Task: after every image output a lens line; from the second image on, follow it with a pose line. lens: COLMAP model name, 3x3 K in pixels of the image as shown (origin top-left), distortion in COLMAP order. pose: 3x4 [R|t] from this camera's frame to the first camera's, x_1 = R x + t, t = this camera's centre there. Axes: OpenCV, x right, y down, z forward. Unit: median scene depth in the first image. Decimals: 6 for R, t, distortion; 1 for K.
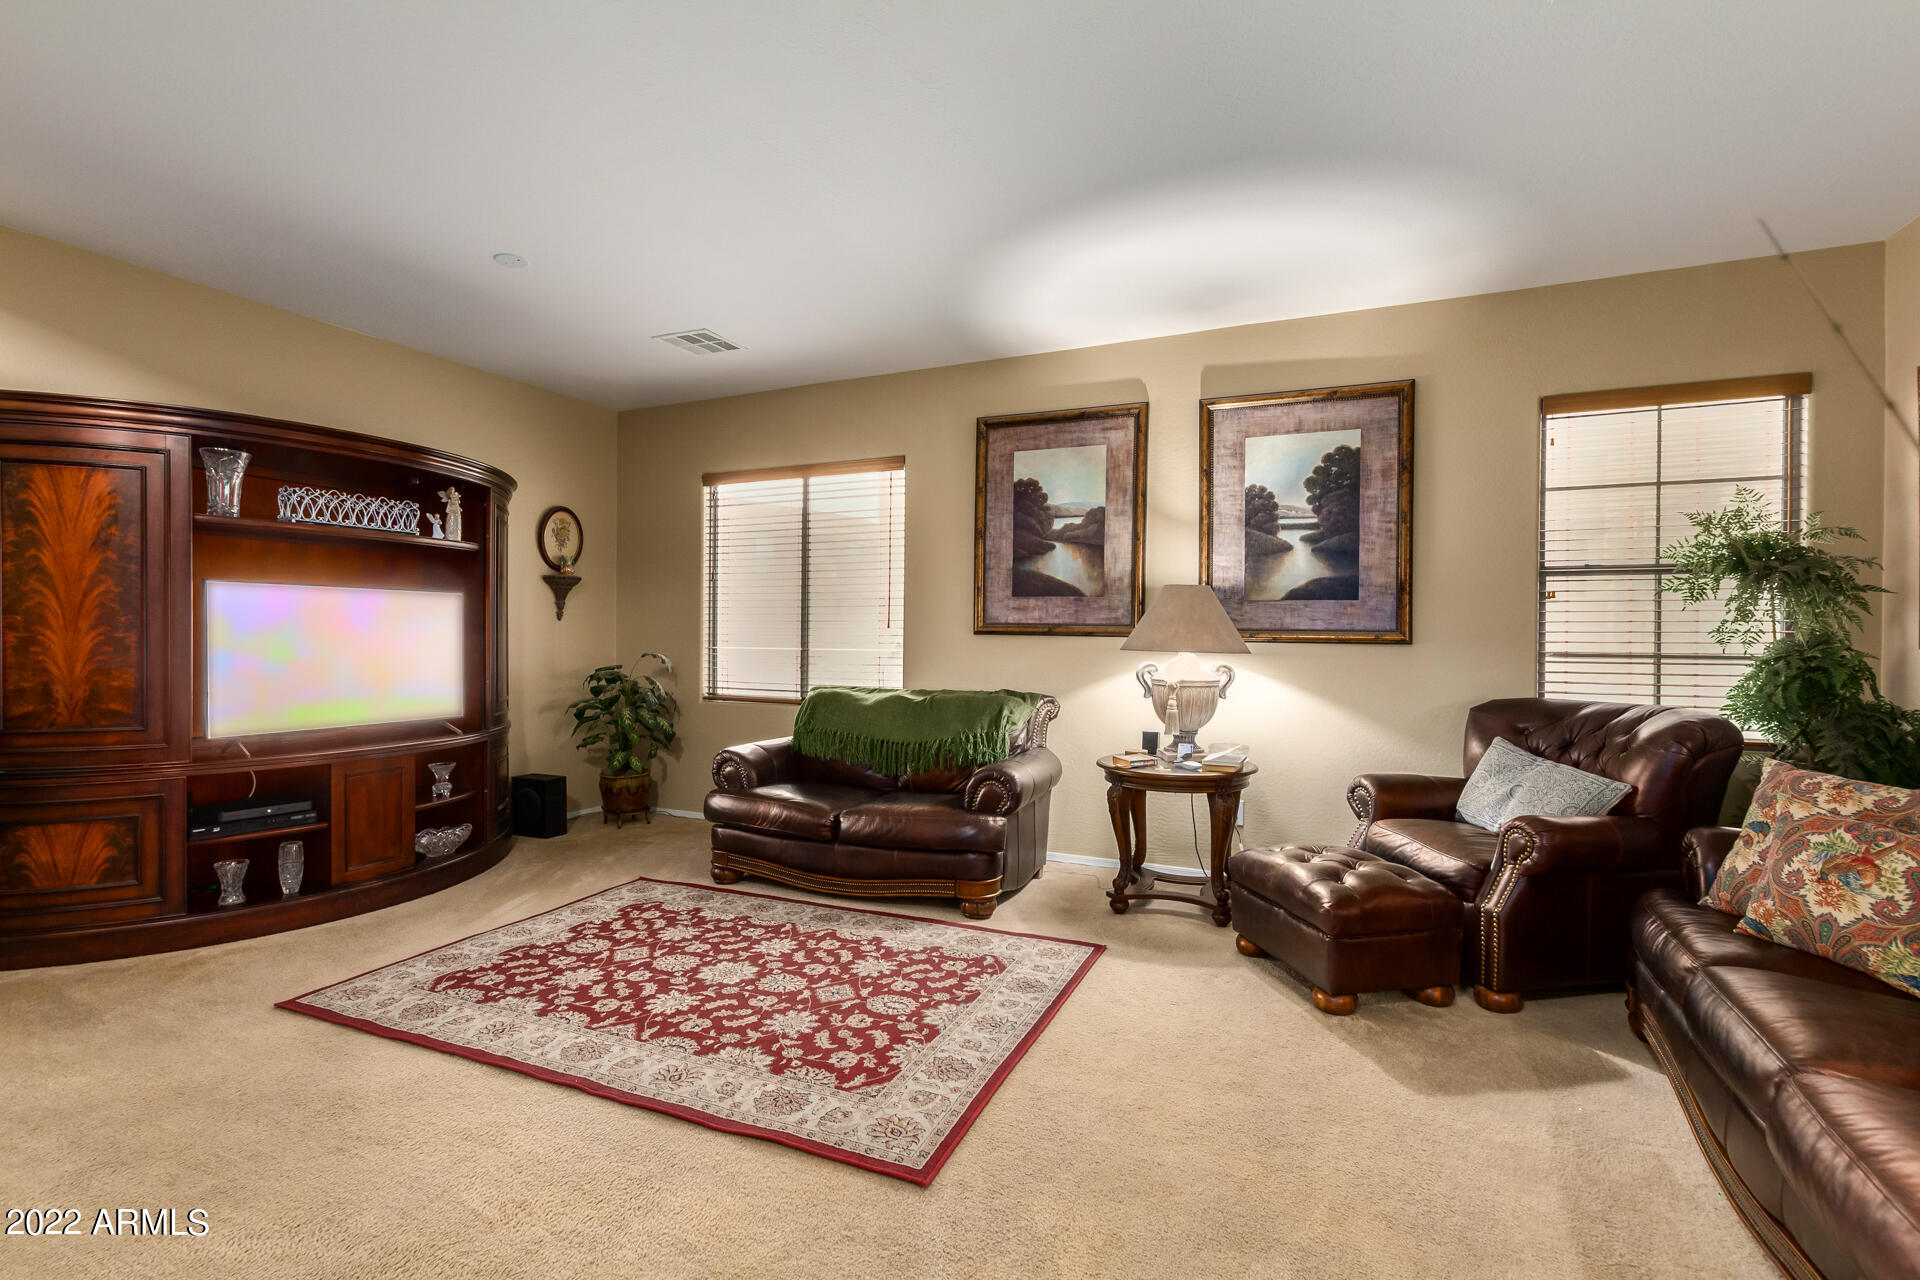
lens RADIAL K [[885.5, 0, 961.0], [0, 885.5, 634.4], [0, 0, 1]] dist [0.000476, -0.000365]
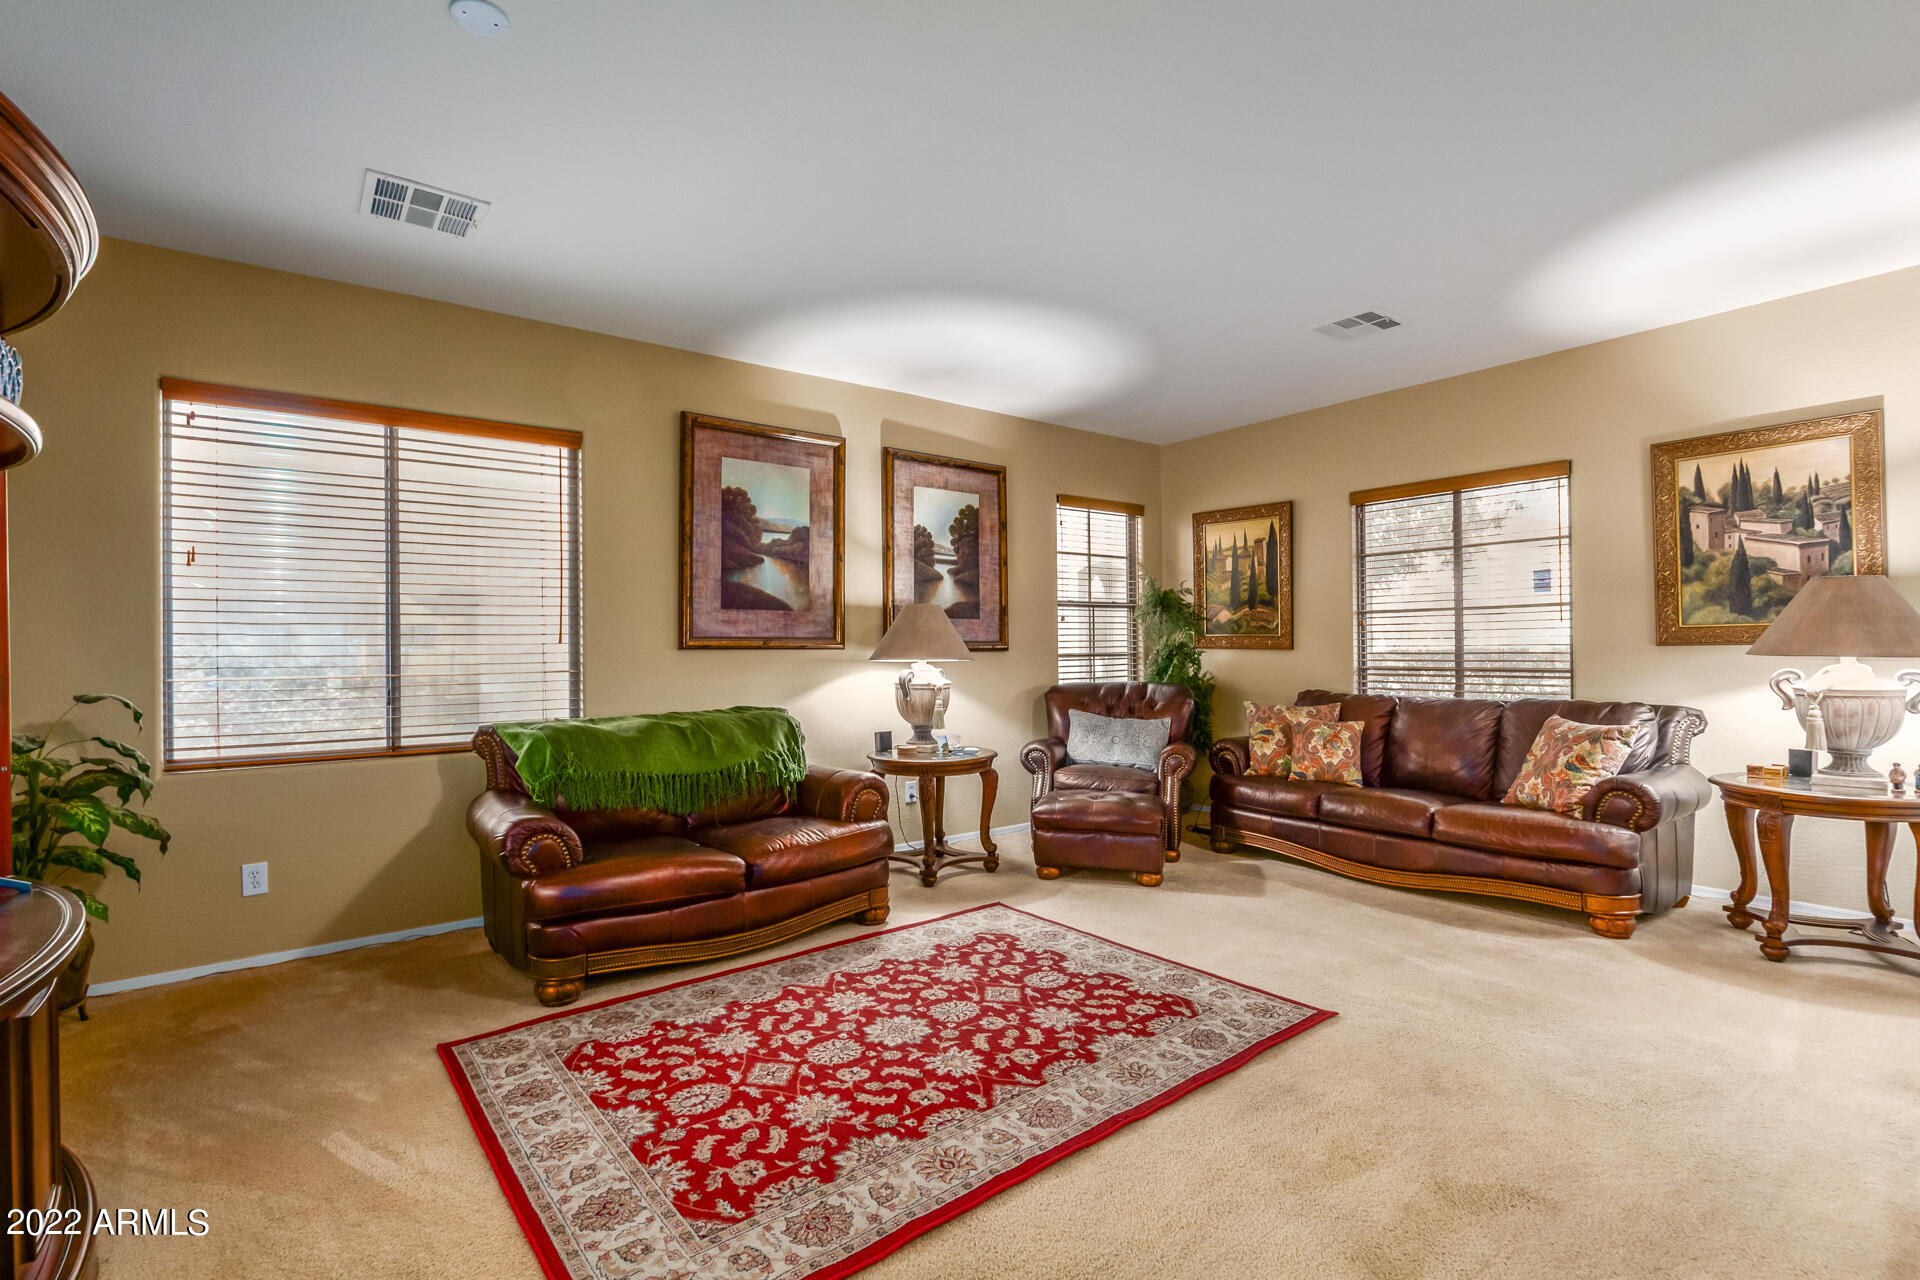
lens RADIAL K [[885.5, 0, 927.8], [0, 885.5, 637.4], [0, 0, 1]] dist [0.000476, -0.000365]
pose [[0.474866, -0.002635, 0.880054, -0.906770], [0.013623, 0.999898, -0.004357, -0.006753], [-0.879953, 0.014058, 0.474853, 0.481245]]
